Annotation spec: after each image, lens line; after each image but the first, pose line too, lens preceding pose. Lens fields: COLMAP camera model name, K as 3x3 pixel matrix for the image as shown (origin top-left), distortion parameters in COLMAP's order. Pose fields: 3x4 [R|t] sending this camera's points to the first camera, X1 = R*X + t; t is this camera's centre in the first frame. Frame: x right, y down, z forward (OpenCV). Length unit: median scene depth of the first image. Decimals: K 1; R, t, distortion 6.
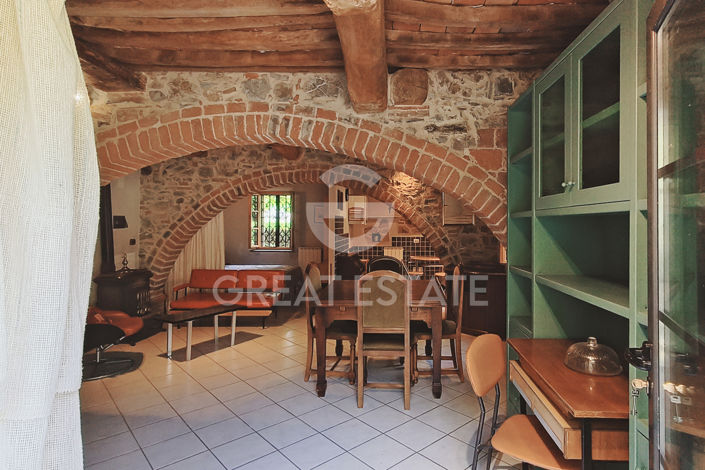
lens RADIAL K [[477.3, 0, 380.1], [0, 477.3, 231.8], [0, 0, 1]] dist [0.001506, 0.002457]
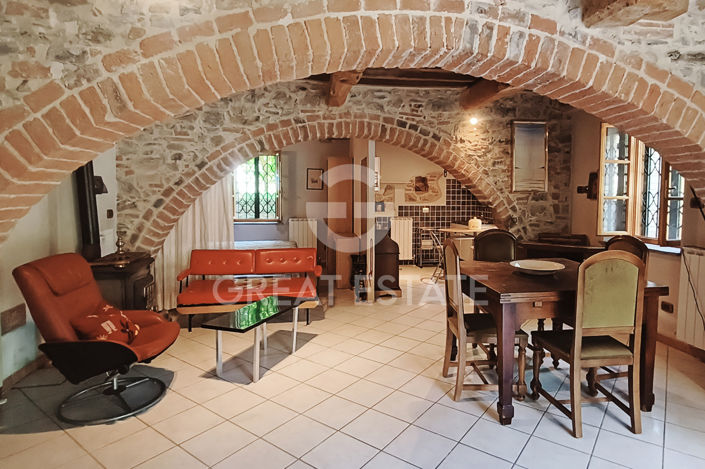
lens RADIAL K [[477.3, 0, 380.1], [0, 477.3, 231.3], [0, 0, 1]] dist [0.001506, 0.002457]
pose [[0.972785, -0.016193, 0.231143, -0.292870], [0.001513, 0.997978, 0.063545, 0.002742], [-0.231705, -0.061466, 0.970842, 0.218208]]
